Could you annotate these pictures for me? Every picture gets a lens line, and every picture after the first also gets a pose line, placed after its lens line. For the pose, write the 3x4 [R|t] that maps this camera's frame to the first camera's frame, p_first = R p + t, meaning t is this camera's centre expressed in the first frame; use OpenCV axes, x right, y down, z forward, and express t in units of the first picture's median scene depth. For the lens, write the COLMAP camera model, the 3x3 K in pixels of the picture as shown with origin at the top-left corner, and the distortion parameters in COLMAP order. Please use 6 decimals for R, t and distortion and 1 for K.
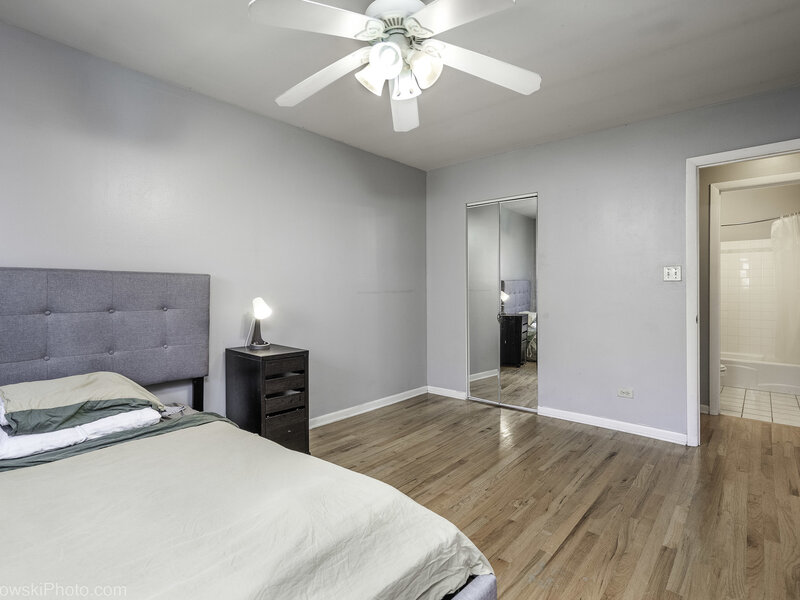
lens RADIAL K [[405.7, 0, 401.9], [0, 405.7, 296.1], [0, 0, 1]] dist [-0.002855, 0.000185]
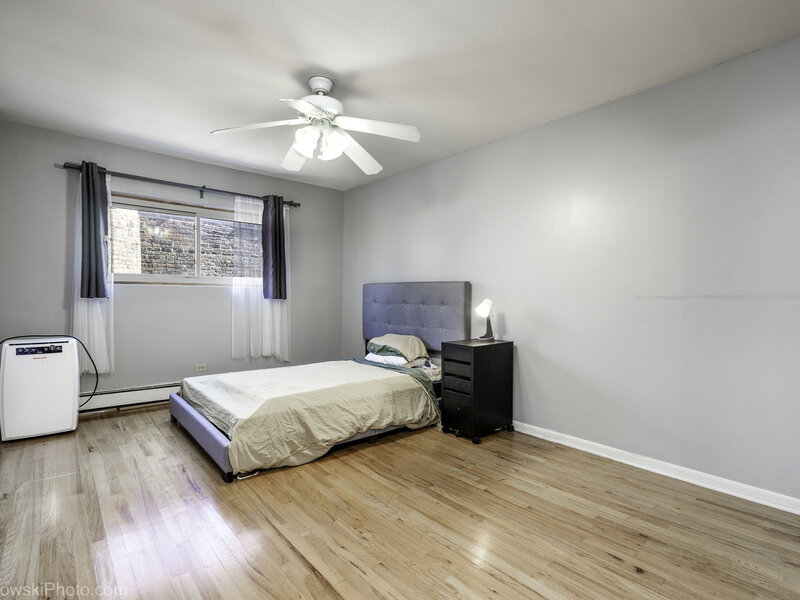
lens RADIAL K [[405.7, 0, 401.9], [0, 405.7, 296.1], [0, 0, 1]] dist [-0.002855, 0.000185]
pose [[-0.127618, 0.007450, -0.991795, 0.915946], [-0.018934, 0.999771, 0.009946, -0.013565], [0.991643, 0.020048, -0.127447, 0.940292]]
